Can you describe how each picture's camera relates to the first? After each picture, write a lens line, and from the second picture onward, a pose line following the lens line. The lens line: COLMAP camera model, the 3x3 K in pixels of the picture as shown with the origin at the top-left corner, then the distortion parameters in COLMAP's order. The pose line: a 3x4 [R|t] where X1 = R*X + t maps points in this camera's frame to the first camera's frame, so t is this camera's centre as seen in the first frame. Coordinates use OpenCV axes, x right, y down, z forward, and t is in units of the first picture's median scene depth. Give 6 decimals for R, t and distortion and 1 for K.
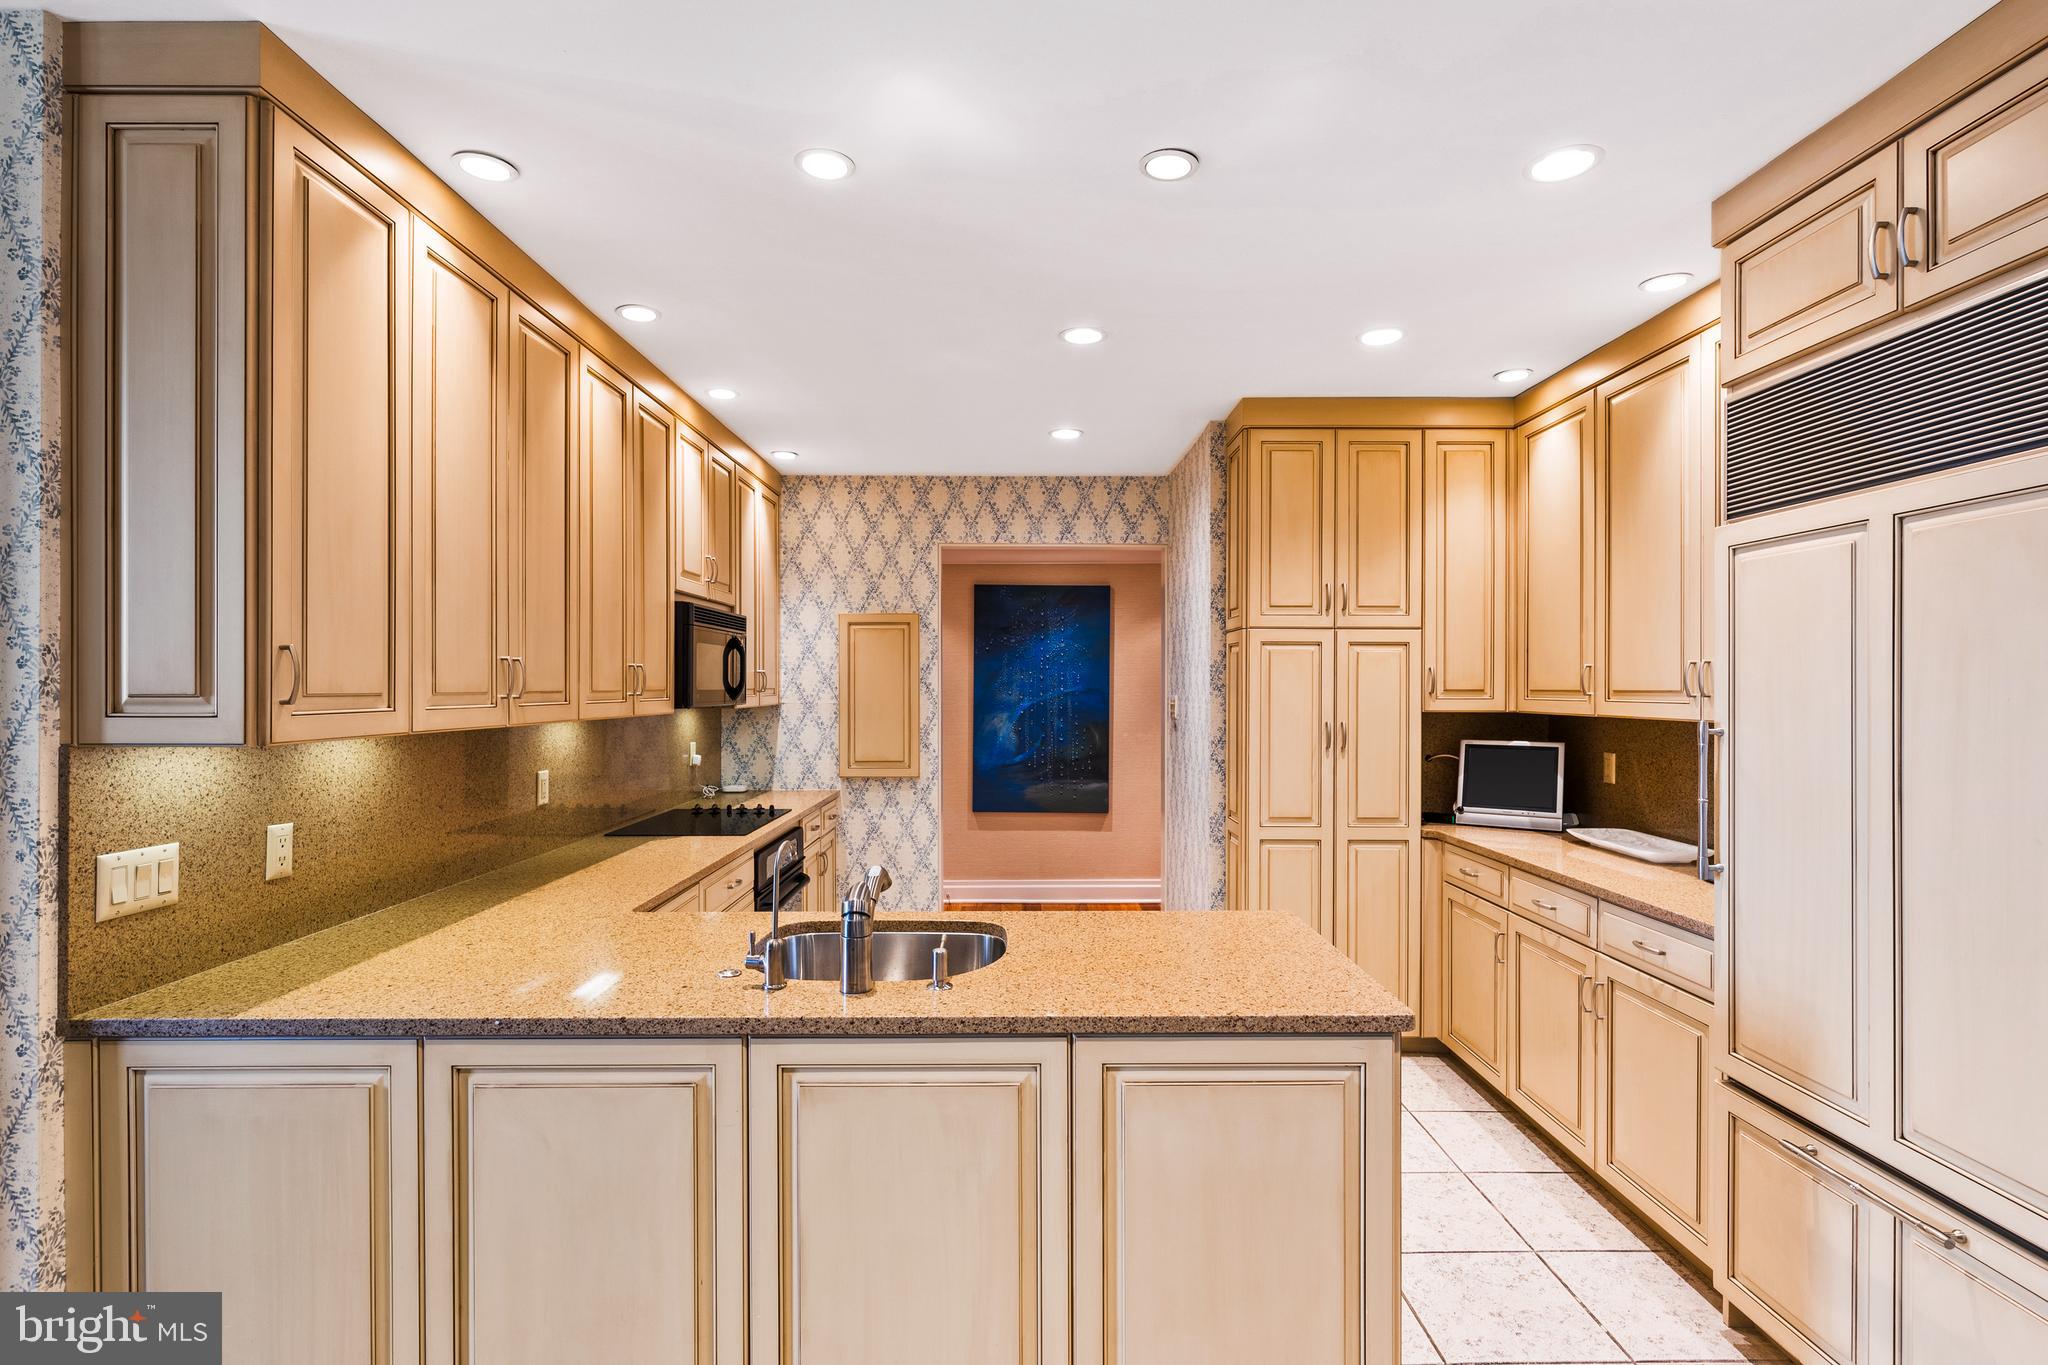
lens RADIAL K [[977.7, 0, 1019.1], [0, 977.7, 681.9], [0, 0, 1]] dist [-0.004755, 0.000350]
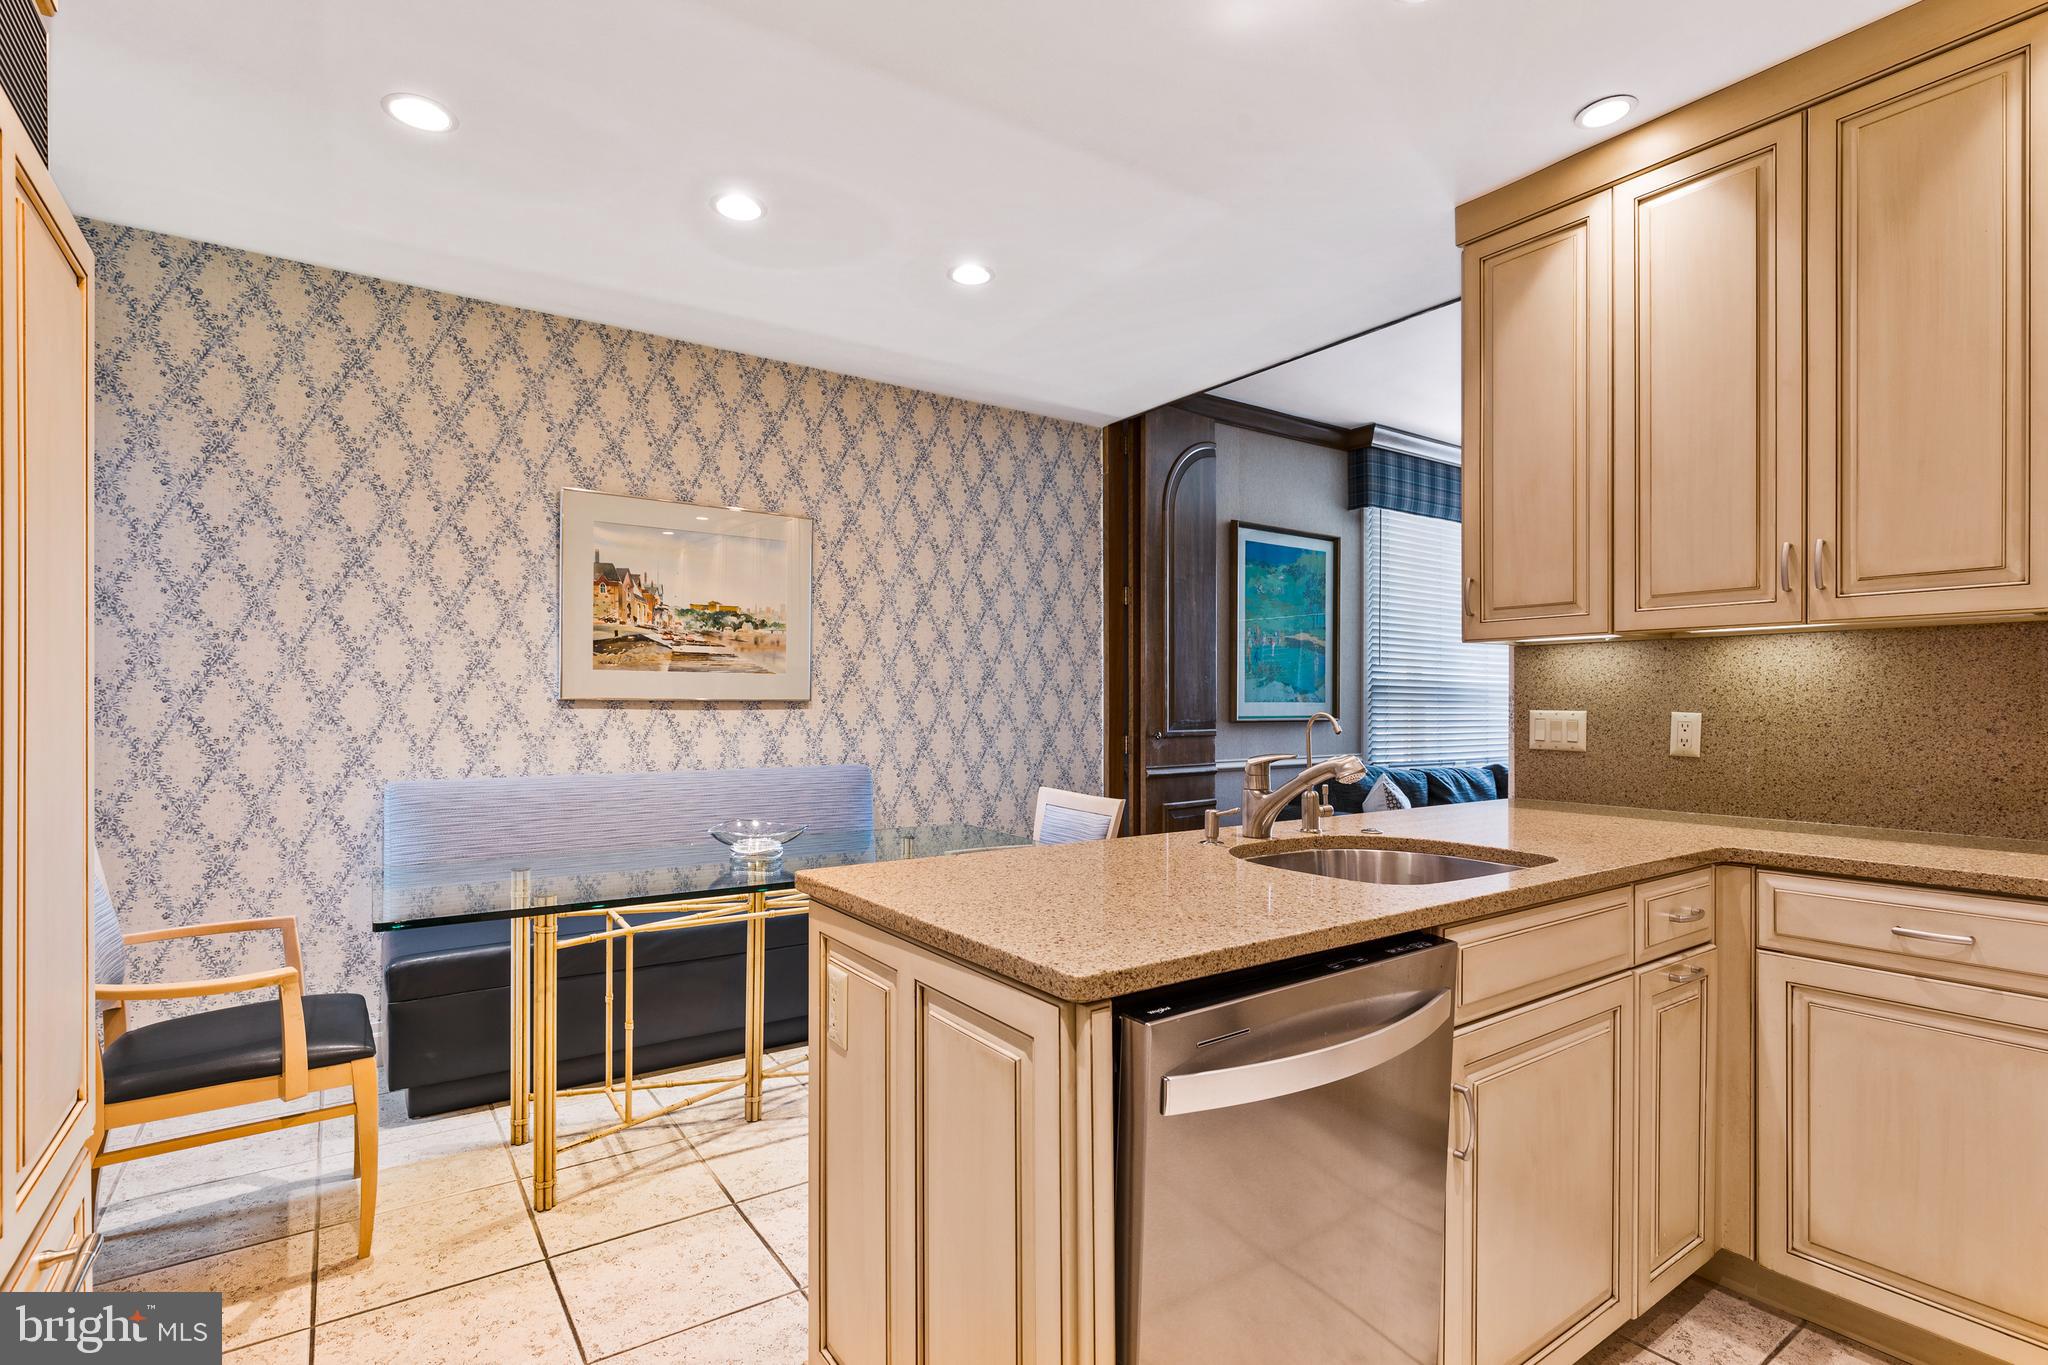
lens RADIAL K [[977.7, 0, 1028.6], [0, 977.7, 707.5], [0, 0, 1]] dist [-0.004755, 0.000350]
pose [[-0.815170, -0.000447, -0.579221, 0.248280], [-0.000352, 1.000000, -0.000276, 0.056839], [0.579221, -0.000021, -0.815170, 0.612820]]
